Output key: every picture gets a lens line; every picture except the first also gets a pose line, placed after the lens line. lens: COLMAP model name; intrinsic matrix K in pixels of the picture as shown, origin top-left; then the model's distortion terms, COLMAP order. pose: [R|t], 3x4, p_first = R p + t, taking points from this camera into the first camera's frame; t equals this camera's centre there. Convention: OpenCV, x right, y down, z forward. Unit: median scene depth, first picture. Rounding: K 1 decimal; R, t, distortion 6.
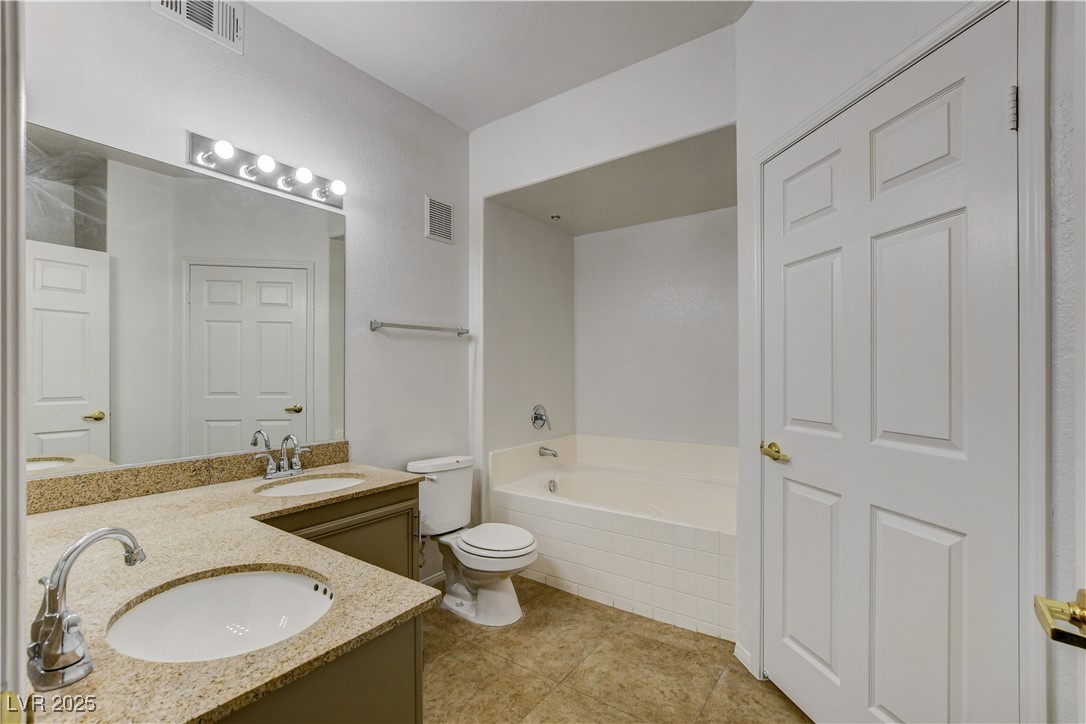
lens RADIAL K [[483.1, 0, 542.8], [0, 483.1, 366.0], [0, 0, 1]] dist [-0.001919, 0.000147]
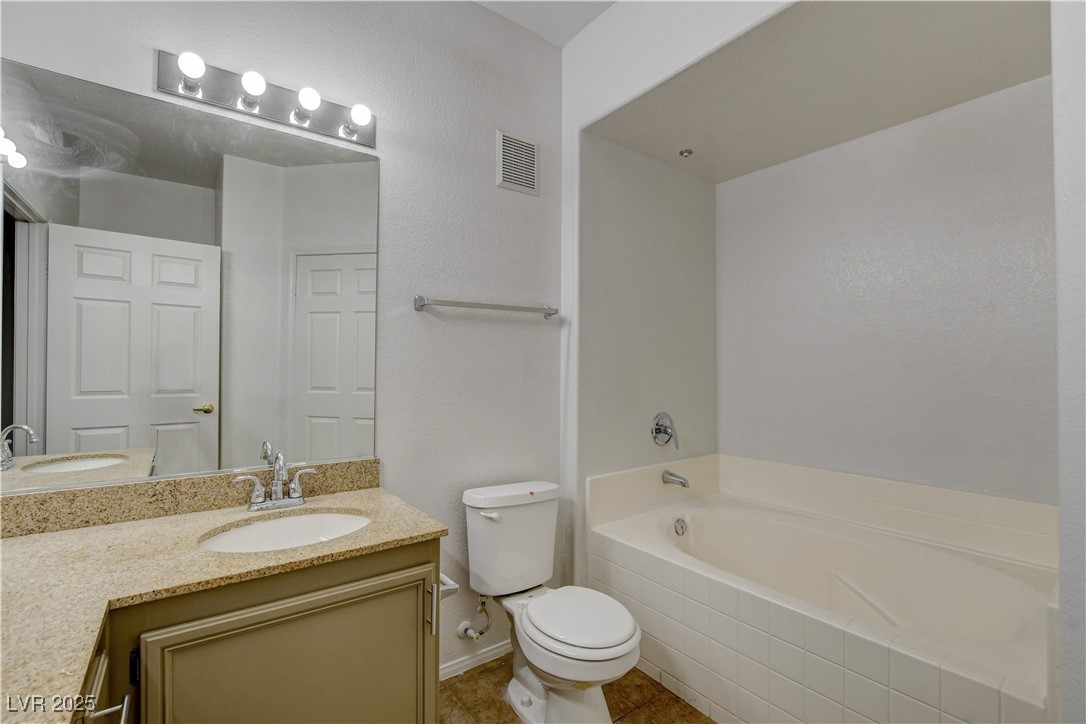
lens RADIAL K [[479.7, 0, 543.9], [0, 479.7, 360.9], [0, 0, 1]] dist [-0.021140, 0.000648]
pose [[0.952532, 0.001297, -0.304435, 0.052358], [-0.002129, 0.999995, -0.002400, 0.005484], [0.304430, 0.002934, 0.952530, 0.325846]]
